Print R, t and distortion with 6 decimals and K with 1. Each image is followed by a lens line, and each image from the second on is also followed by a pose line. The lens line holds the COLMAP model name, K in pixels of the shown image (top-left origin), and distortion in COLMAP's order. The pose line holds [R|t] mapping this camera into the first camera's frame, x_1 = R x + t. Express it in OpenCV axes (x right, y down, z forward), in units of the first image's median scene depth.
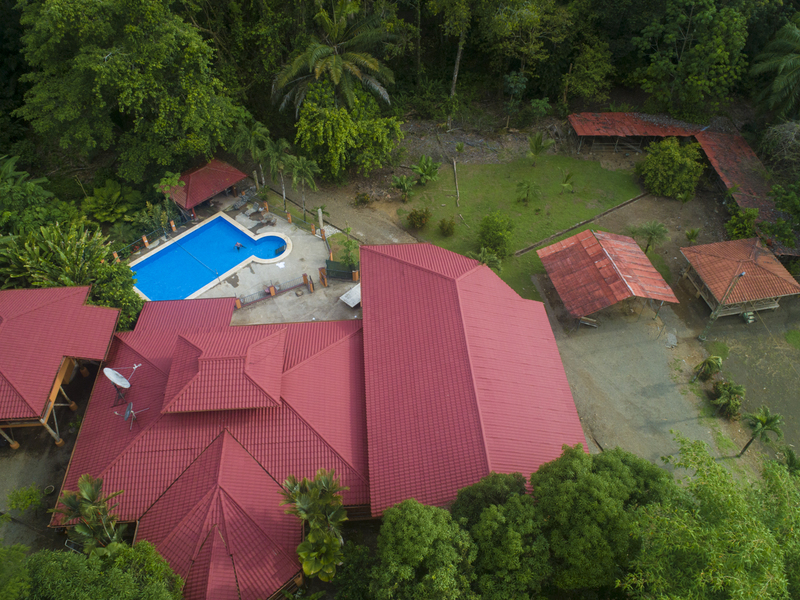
lens RADIAL K [[601.9, 0, 401.2], [0, 601.9, 299.6], [0, 0, 1]] dist [-0.019222, 0.000516]
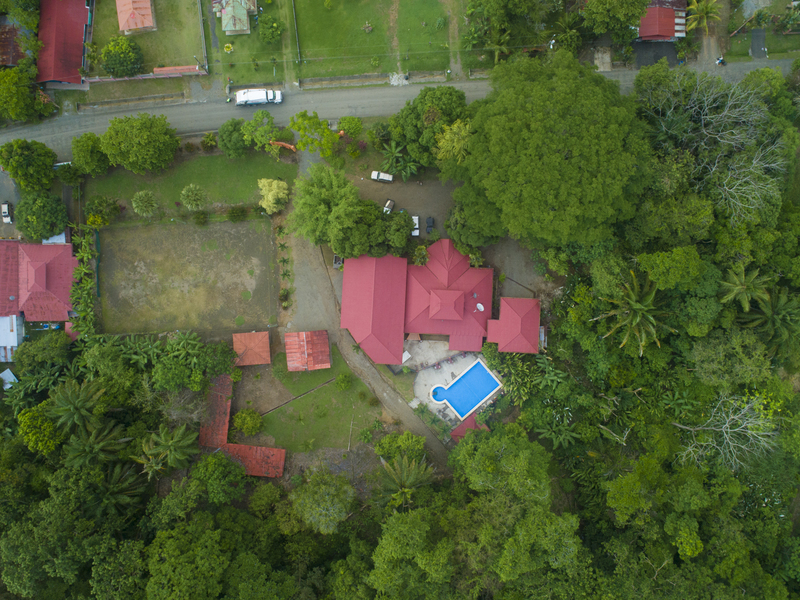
lens RADIAL K [[601.9, 0, 401.1], [0, 601.9, 300.0], [0, 0, 1]] dist [-0.019222, 0.000516]
pose [[-0.993057, -0.117636, 0.000505, -0.029342], [0.083318, -0.700309, 0.708961, -1.473022], [-0.083046, 0.704081, 0.705247, -0.879573]]
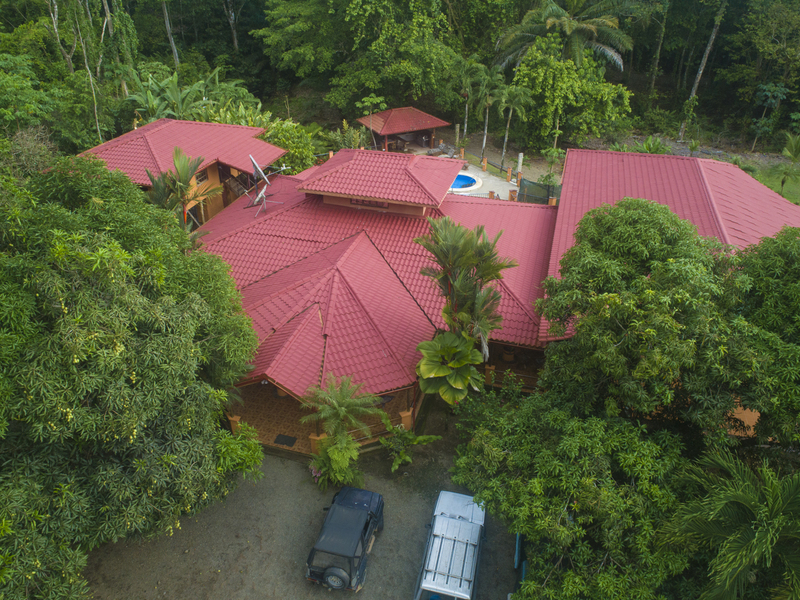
lens RADIAL K [[601.9, 0, 401.1], [0, 601.9, 300.5], [0, 0, 1]] dist [-0.019222, 0.000516]
pose [[0.938039, 0.185369, -0.292783, -0.003829], [-0.255885, 0.940276, -0.224508, 0.292392], [0.233680, 0.285516, 0.929448, 0.205095]]
